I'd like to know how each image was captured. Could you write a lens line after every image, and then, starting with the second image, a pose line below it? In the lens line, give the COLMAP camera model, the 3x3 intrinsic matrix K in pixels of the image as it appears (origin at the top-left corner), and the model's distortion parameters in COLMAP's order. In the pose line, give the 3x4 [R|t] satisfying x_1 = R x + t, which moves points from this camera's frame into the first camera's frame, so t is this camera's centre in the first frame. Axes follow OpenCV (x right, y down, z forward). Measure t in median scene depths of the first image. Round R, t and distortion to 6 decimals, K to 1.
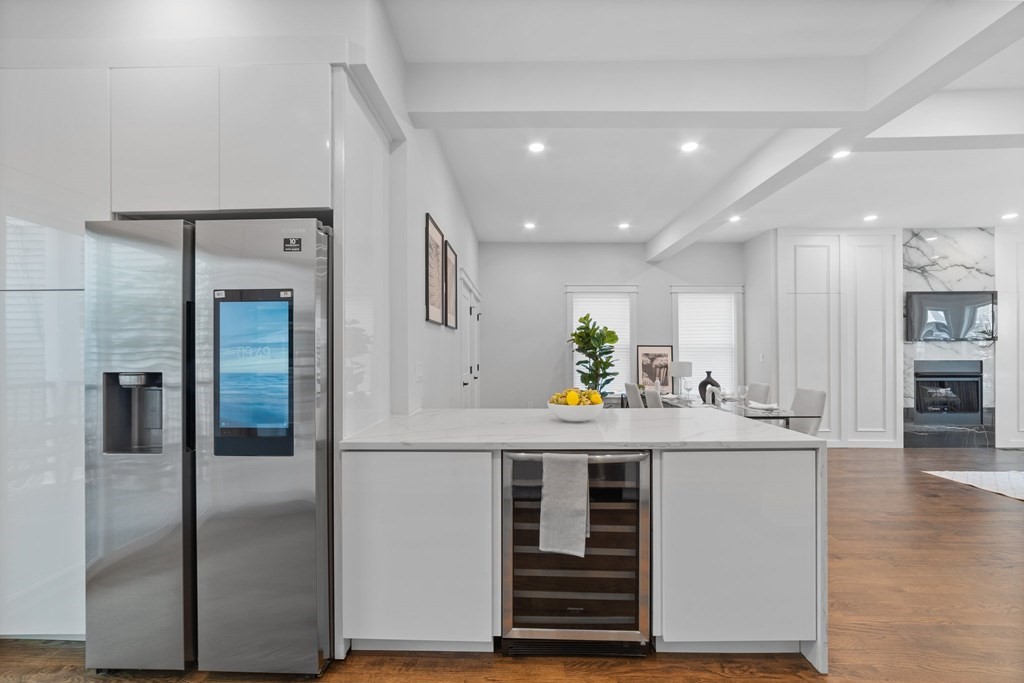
lens RADIAL K [[402.6, 0, 510.8], [0, 402.6, 354.7], [0, 0, 1]] dist [-0.013859, 0.004868]
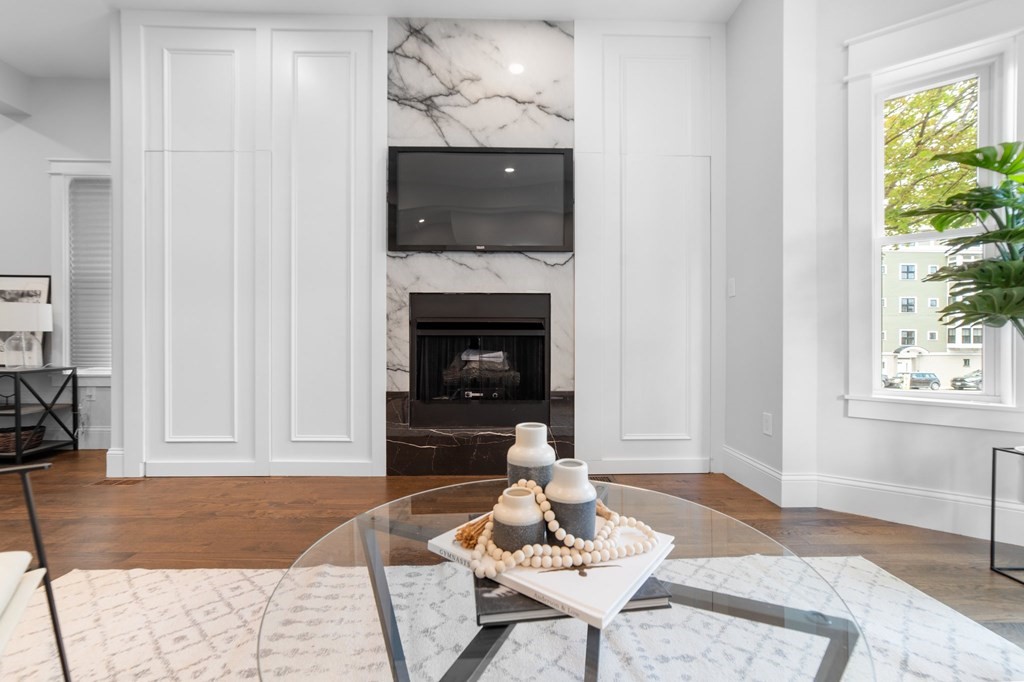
lens RADIAL K [[402.6, 0, 495.6], [0, 402.6, 347.3], [0, 0, 1]] dist [-0.013859, 0.004868]
pose [[0.998645, 0.002332, 0.051997, 1.090594], [-0.002467, 0.999994, 0.002527, 0.078537], [-0.051991, -0.002652, 0.998644, 0.515020]]
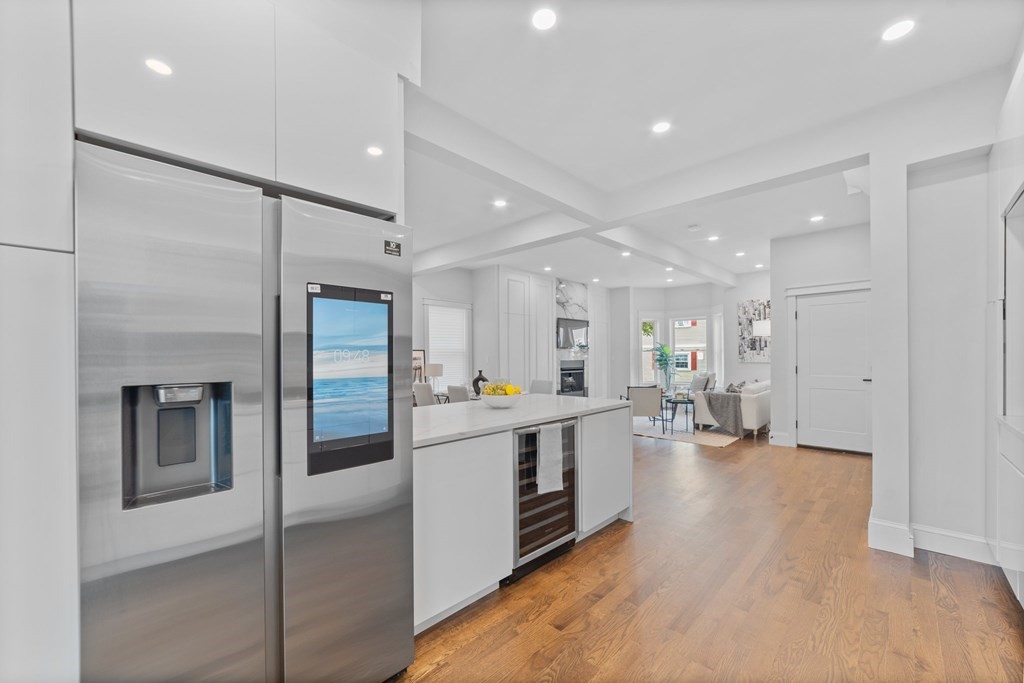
lens RADIAL K [[402.6, 0, 512.9], [0, 402.6, 358.5], [0, 0, 1]] dist [-0.013859, 0.004868]
pose [[0.685911, -0.005646, 0.727663, -0.302351], [0.005336, 0.999982, 0.002729, 0.000210], [-0.727666, 0.002011, 0.685929, 0.025493]]
